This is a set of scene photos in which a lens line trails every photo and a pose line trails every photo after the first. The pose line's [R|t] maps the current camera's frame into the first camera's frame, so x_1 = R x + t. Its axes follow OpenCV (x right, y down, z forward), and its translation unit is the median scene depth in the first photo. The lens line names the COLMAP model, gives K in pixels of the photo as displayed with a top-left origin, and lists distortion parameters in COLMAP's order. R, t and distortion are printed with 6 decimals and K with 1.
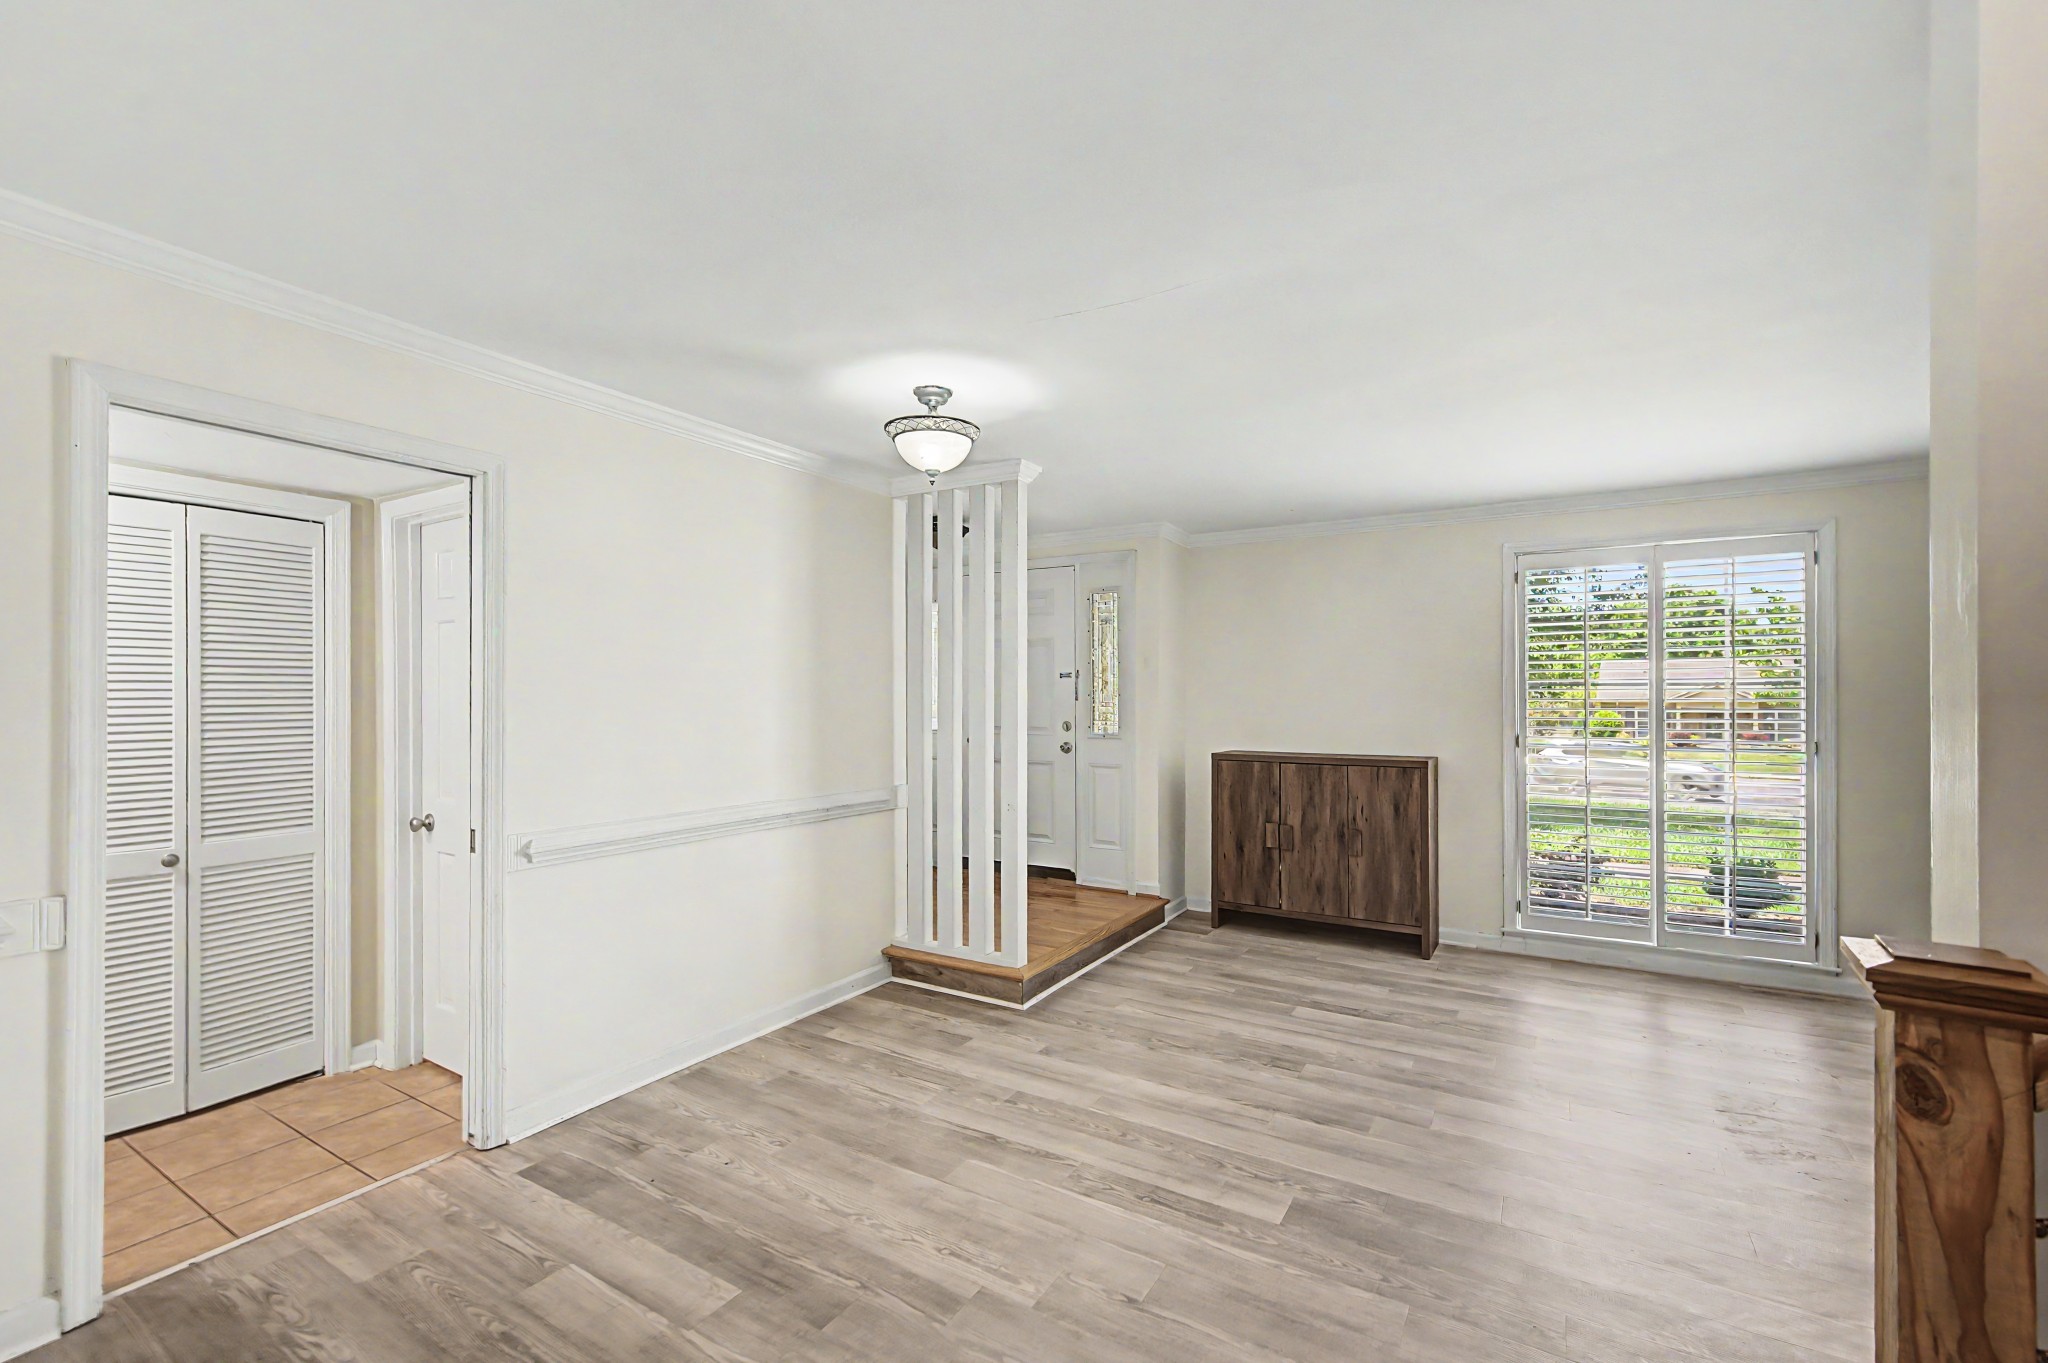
lens RADIAL K [[870.7, 0, 1017.4], [0, 870.7, 695.5], [0, 0, 1]] dist [0.001080, 0.000068]
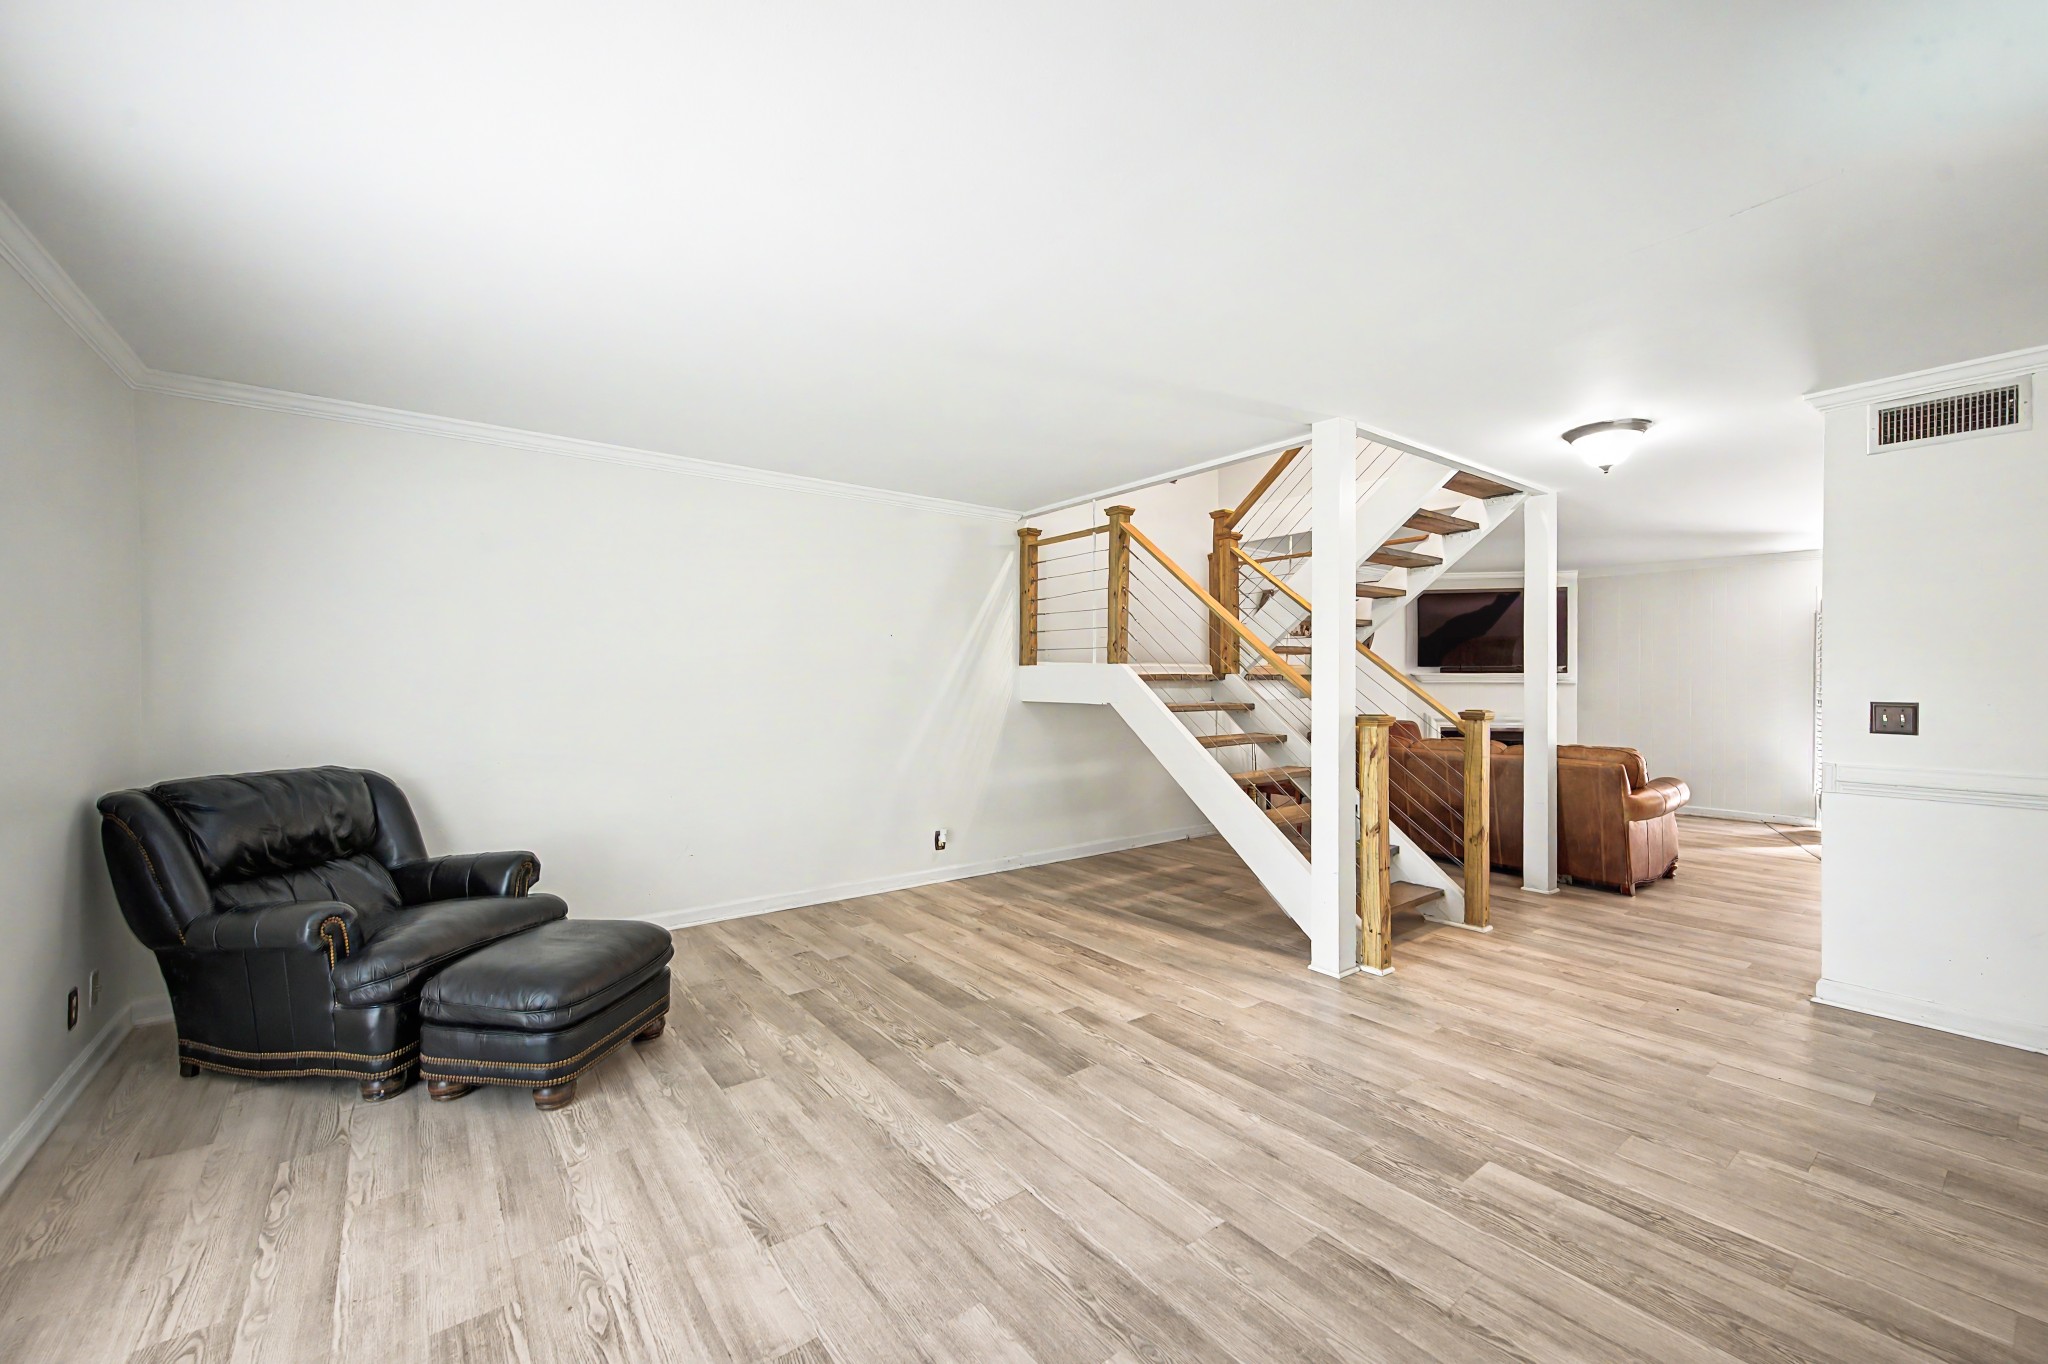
lens RADIAL K [[802.2, 0, 1026.6], [0, 802.2, 685.1], [0, 0, 1]] dist [0.008193, -0.003323]
pose [[-0.936059, 0.002012, 0.351838, 0.283551], [0.002752, 0.999995, 0.001603, 0.028049], [-0.351833, 0.002469, -0.936059, 1.237707]]
